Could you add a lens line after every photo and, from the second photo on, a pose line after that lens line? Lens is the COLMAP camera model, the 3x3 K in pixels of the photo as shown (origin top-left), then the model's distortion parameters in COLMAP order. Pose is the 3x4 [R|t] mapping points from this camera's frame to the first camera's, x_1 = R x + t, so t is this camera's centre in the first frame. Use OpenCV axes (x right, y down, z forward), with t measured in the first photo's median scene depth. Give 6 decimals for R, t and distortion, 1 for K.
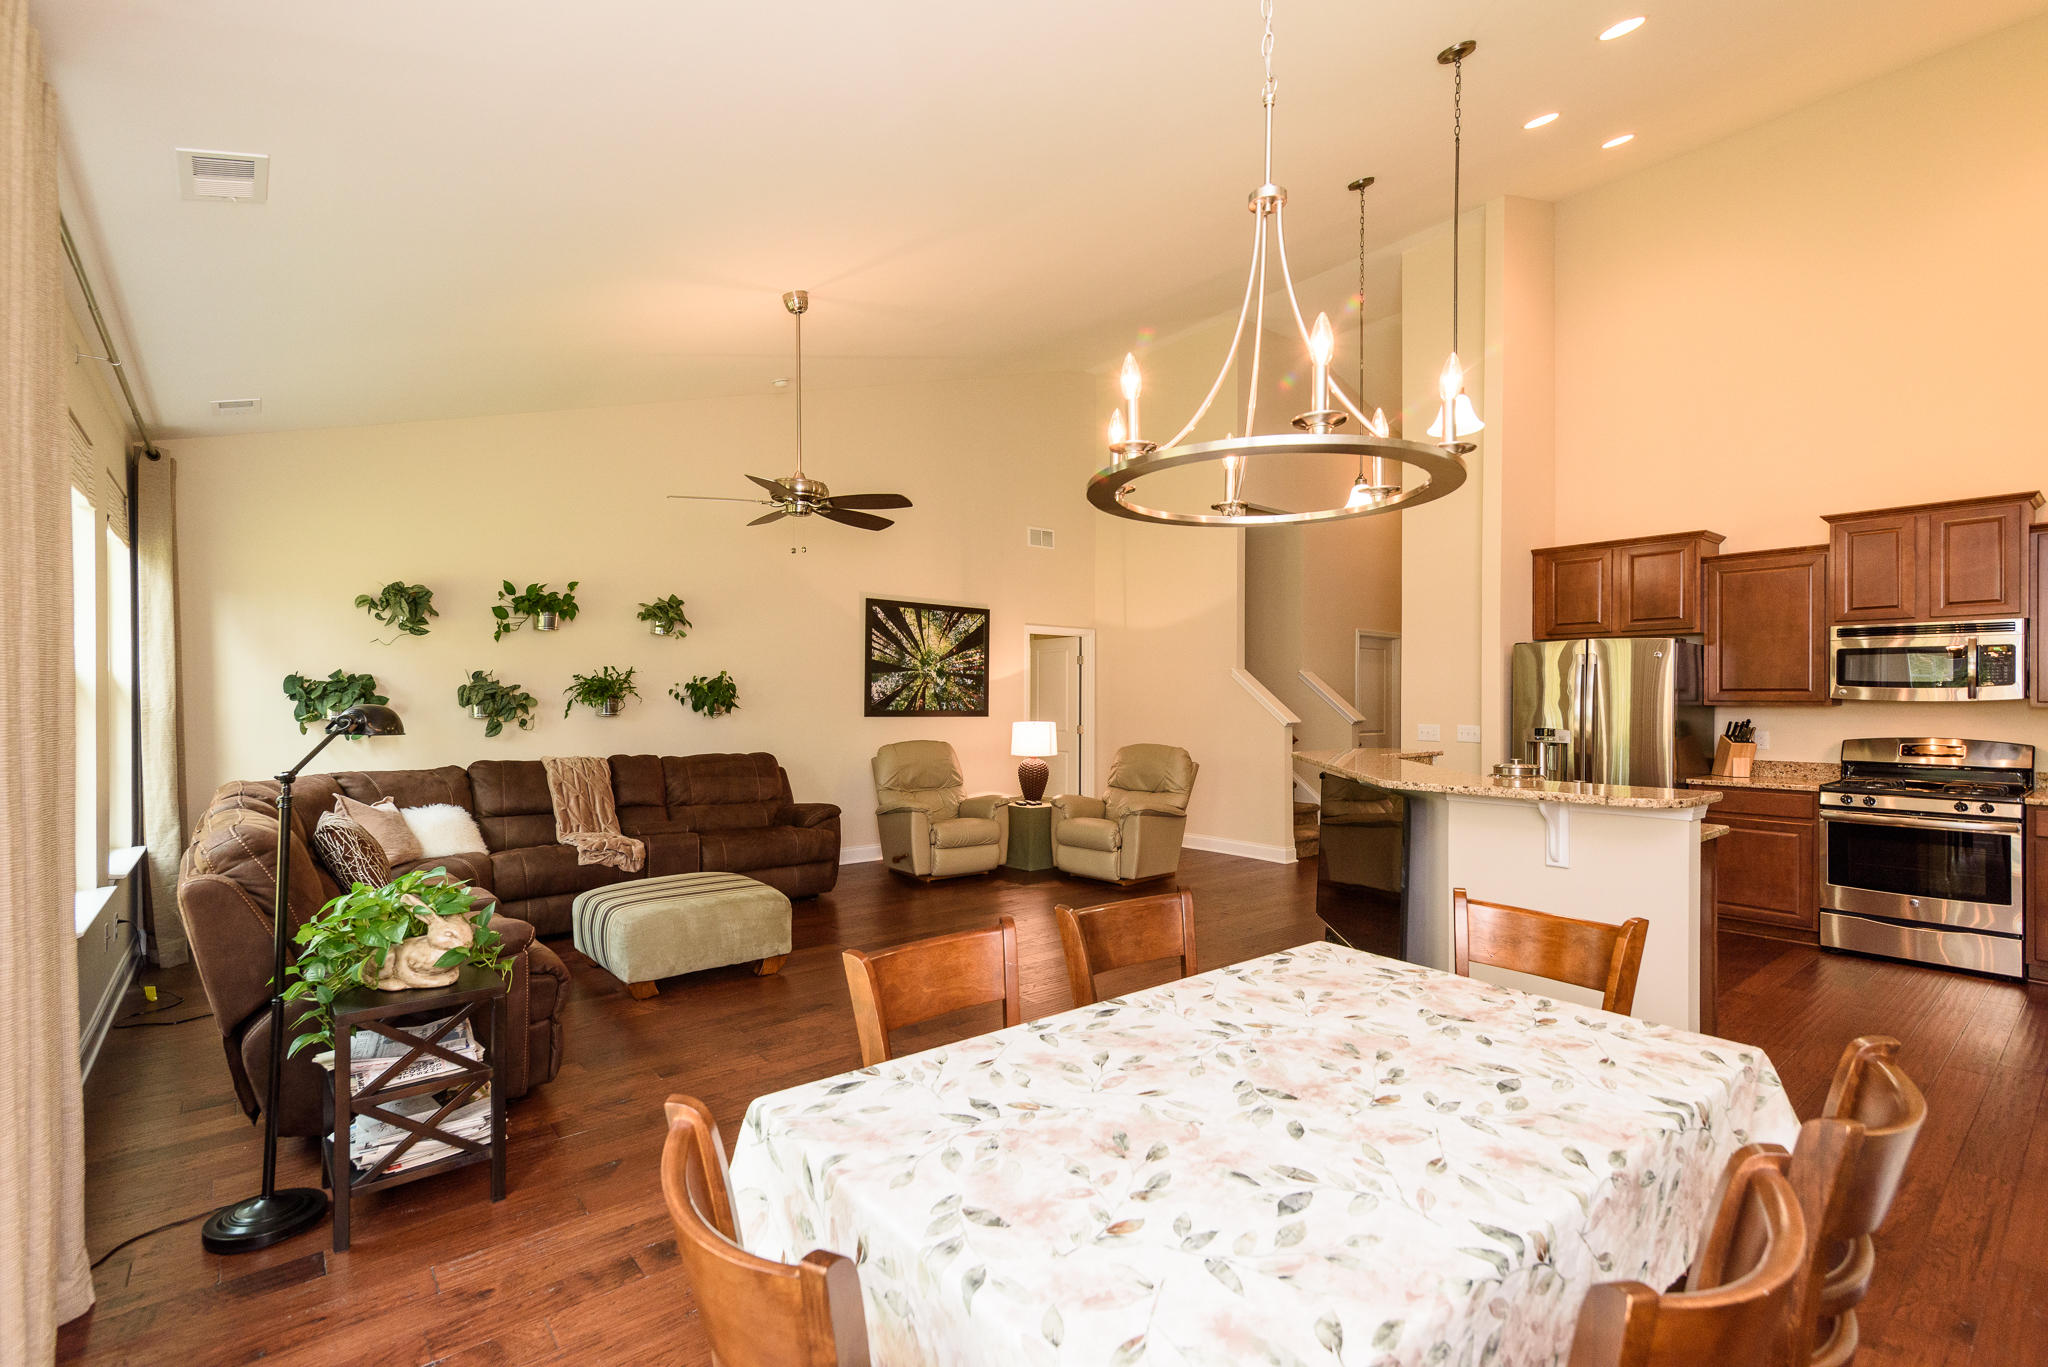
lens RADIAL K [[931.1, 0, 1013.0], [0, 931.1, 705.0], [0, 0, 1]] dist [0.012428, 0.000614]
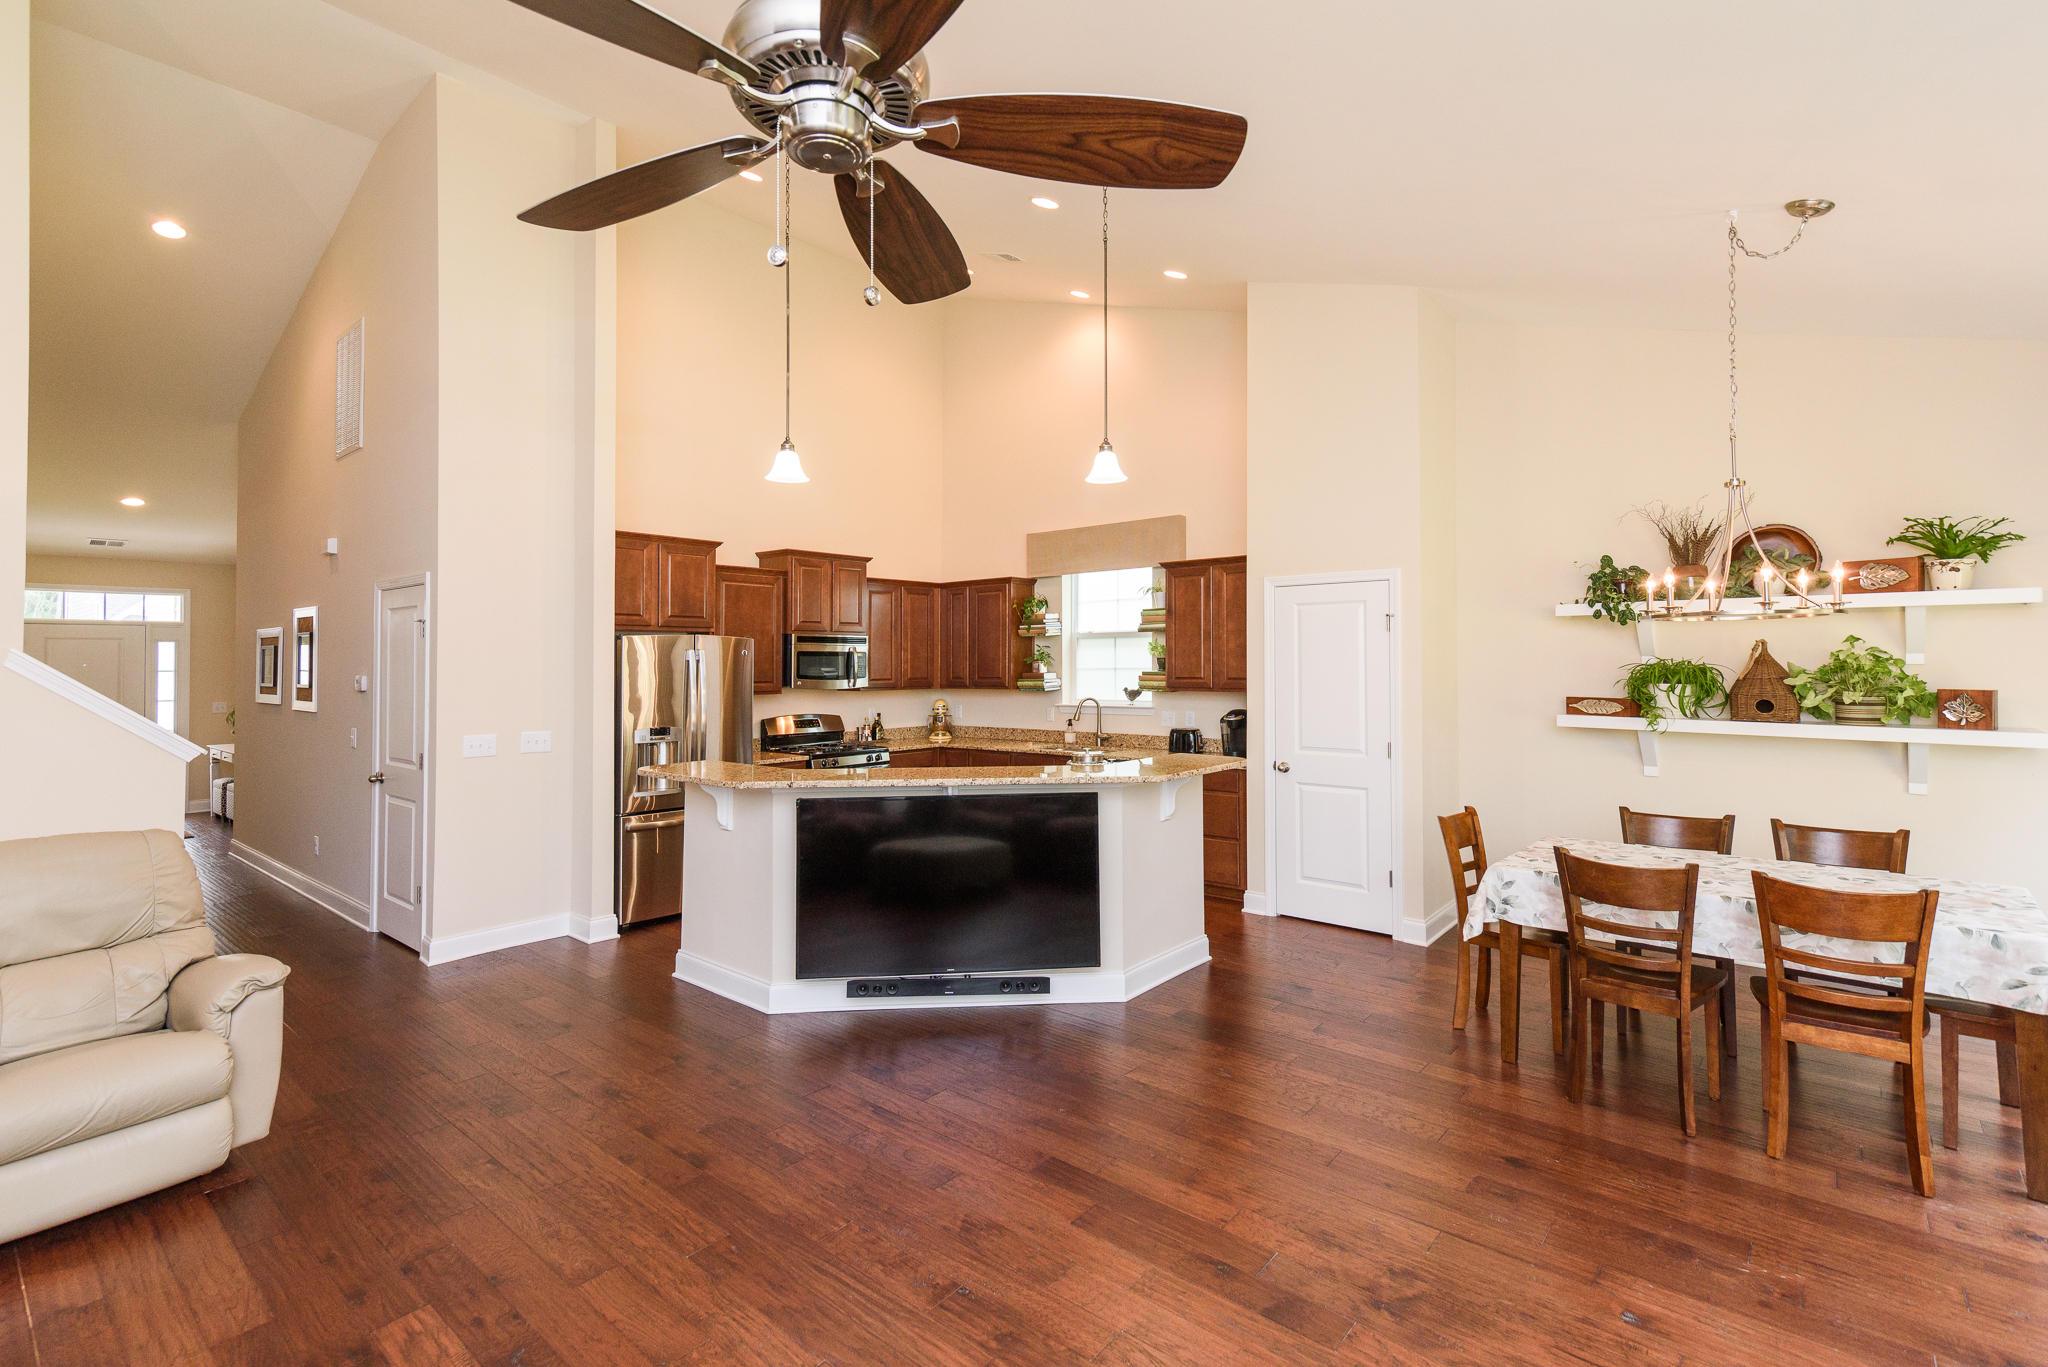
lens RADIAL K [[931.1, 0, 1032.4], [0, 931.1, 658.3], [0, 0, 1]] dist [0.012428, 0.000614]
pose [[-0.187211, 0.002363, 0.982317, -0.405671], [0.011280, 0.999936, -0.000256, -0.038786], [-0.982255, 0.011032, -0.187226, 0.779476]]
